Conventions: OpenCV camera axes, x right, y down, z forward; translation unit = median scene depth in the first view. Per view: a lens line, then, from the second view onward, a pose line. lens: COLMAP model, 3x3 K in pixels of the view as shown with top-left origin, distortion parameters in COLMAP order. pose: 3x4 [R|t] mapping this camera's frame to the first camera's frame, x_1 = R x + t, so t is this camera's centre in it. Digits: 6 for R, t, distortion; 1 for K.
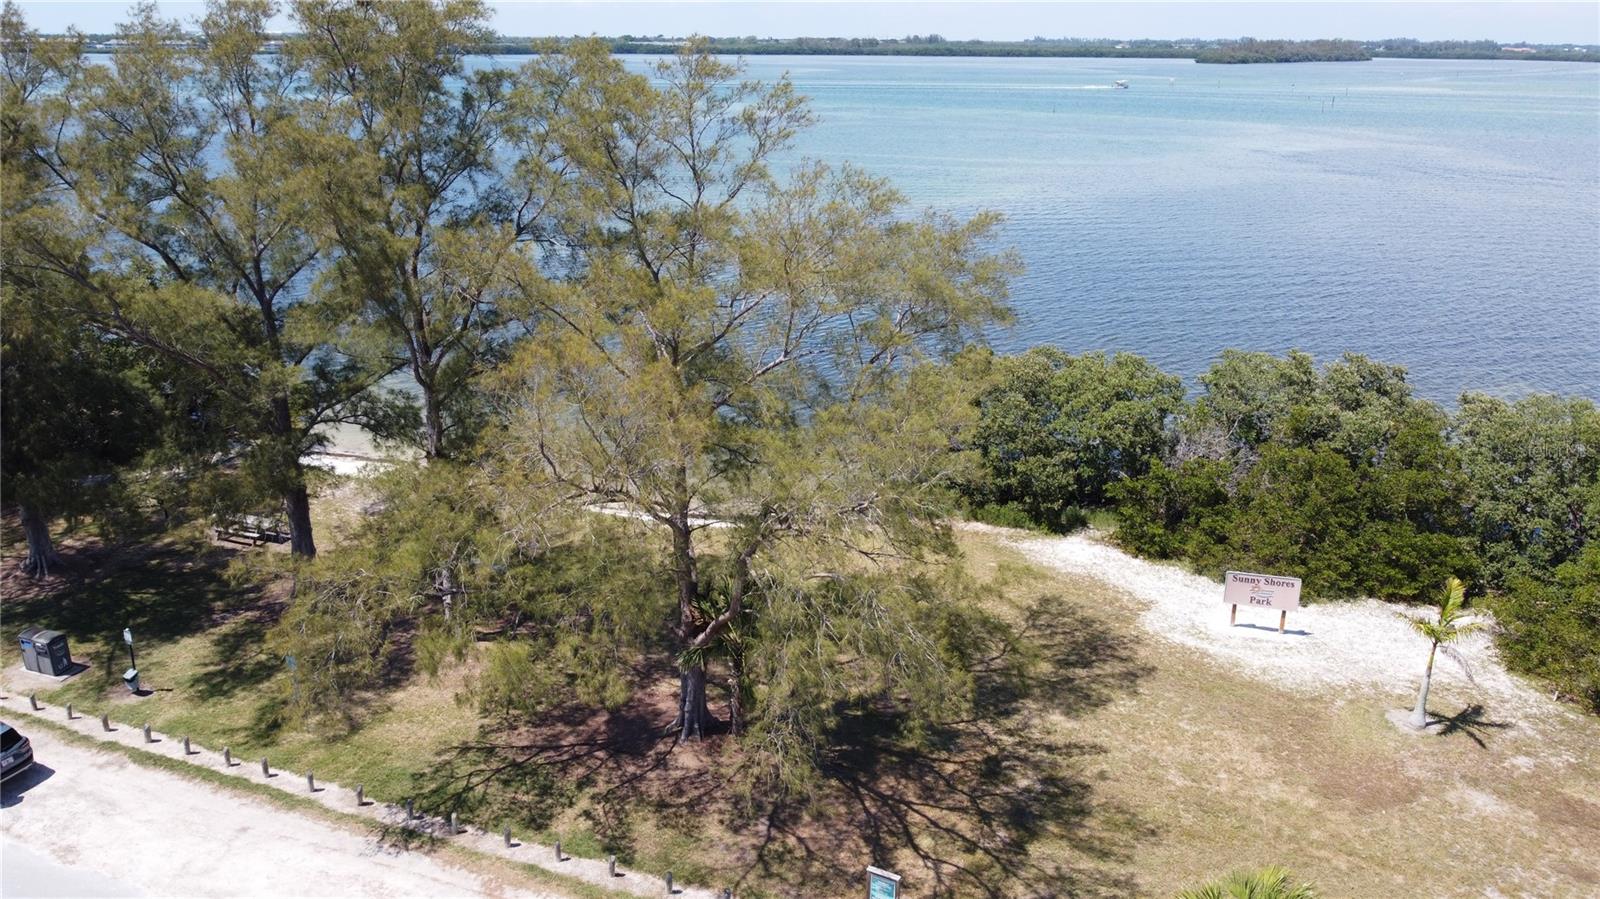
lens RADIAL K [[1194.5, 0, 798.8], [0, 1194.5, 454.5], [0, 0, 1]] dist [-0.007958, 0.000736]
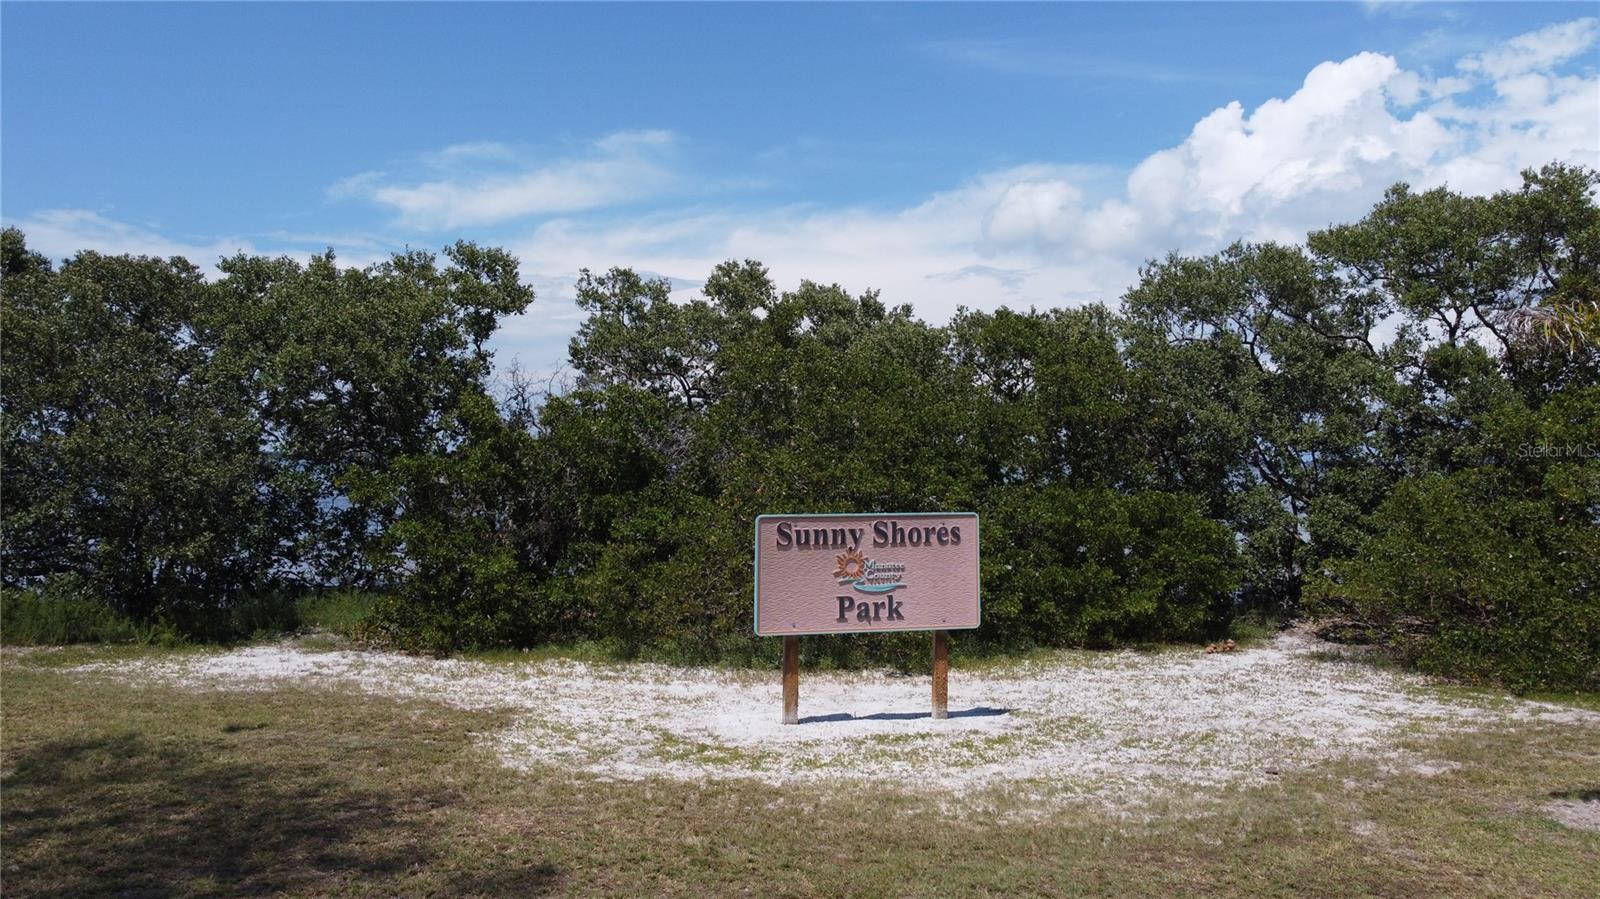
lens RADIAL K [[1194.5, 0, 802.9], [0, 1194.5, 448.1], [0, 0, 1]] dist [-0.007958, 0.000736]
pose [[0.842026, -0.018464, 0.539121, 0.260780], [0.179200, 0.952231, -0.247271, 0.188379], [-0.508802, 0.304819, 0.805112, 0.922369]]
